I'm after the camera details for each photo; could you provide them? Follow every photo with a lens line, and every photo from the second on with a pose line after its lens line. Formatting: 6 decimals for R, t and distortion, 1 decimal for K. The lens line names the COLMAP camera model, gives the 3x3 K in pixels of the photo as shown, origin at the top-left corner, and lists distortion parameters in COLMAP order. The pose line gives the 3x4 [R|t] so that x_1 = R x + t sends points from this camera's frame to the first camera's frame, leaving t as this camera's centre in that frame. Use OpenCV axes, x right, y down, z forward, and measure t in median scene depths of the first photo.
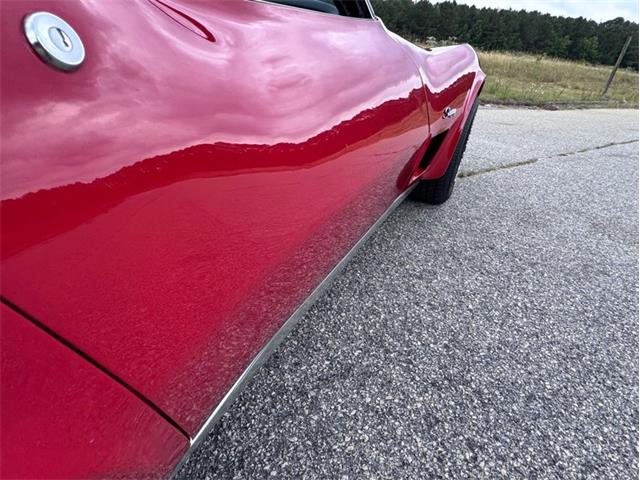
lens RADIAL K [[333.9, 0, 315.7], [0, 333.9, 239.8], [0, 0, 1]] dist [-0.003548, -0.000751]
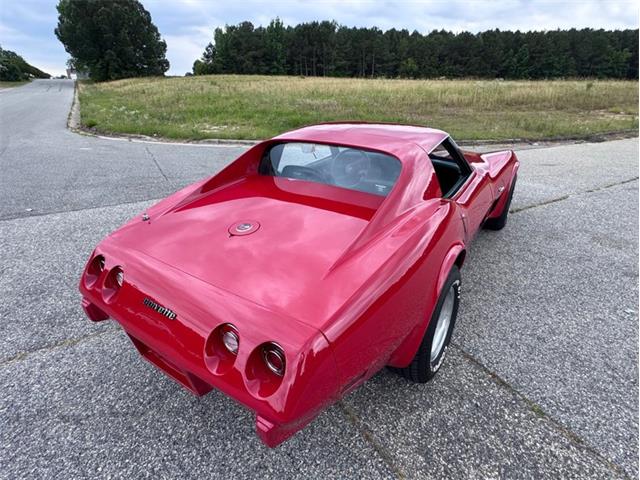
lens RADIAL K [[333.9, 0, 315.7], [0, 333.9, 239.8], [0, 0, 1]] dist [-0.003548, -0.000751]
pose [[0.988827, -0.037867, -0.144178, -0.278218], [0.023799, 0.994894, -0.098080, 0.078835], [0.147156, 0.093553, 0.984679, -0.725161]]
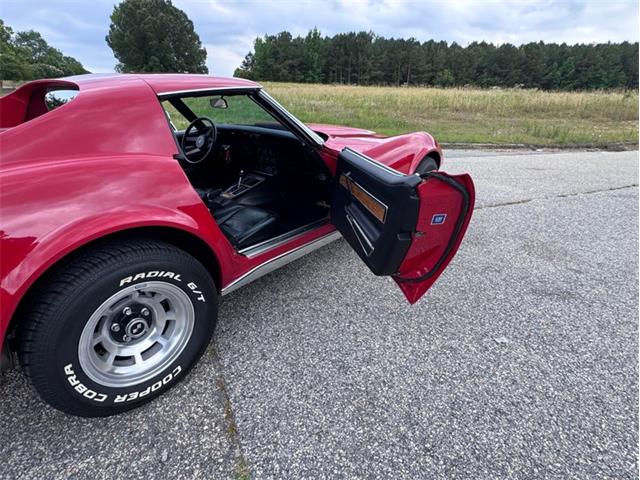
lens RADIAL K [[333.9, 0, 315.7], [0, 333.9, 239.8], [0, 0, 1]] dist [-0.003548, -0.000751]
pose [[0.974671, 0.016582, -0.223029, 0.226396], [-0.044553, 0.991655, -0.120975, 0.105611], [0.219162, 0.127848, 0.967276, -0.410335]]
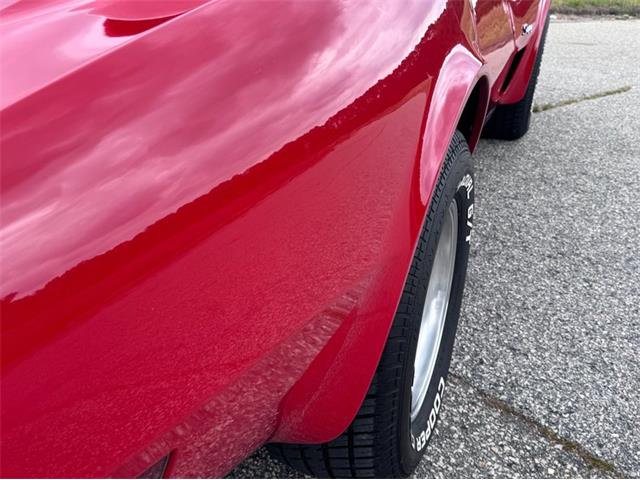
lens RADIAL K [[669.2, 0, 320.0], [0, 669.2, 240.0], [0, 0, 1]] dist [0.133169, -0.308088]
pose [[0.989777, -0.078764, 0.118905, -0.255519], [0.087949, 0.993366, -0.074085, 0.173640], [-0.112281, 0.083785, 0.990138, -0.446544]]
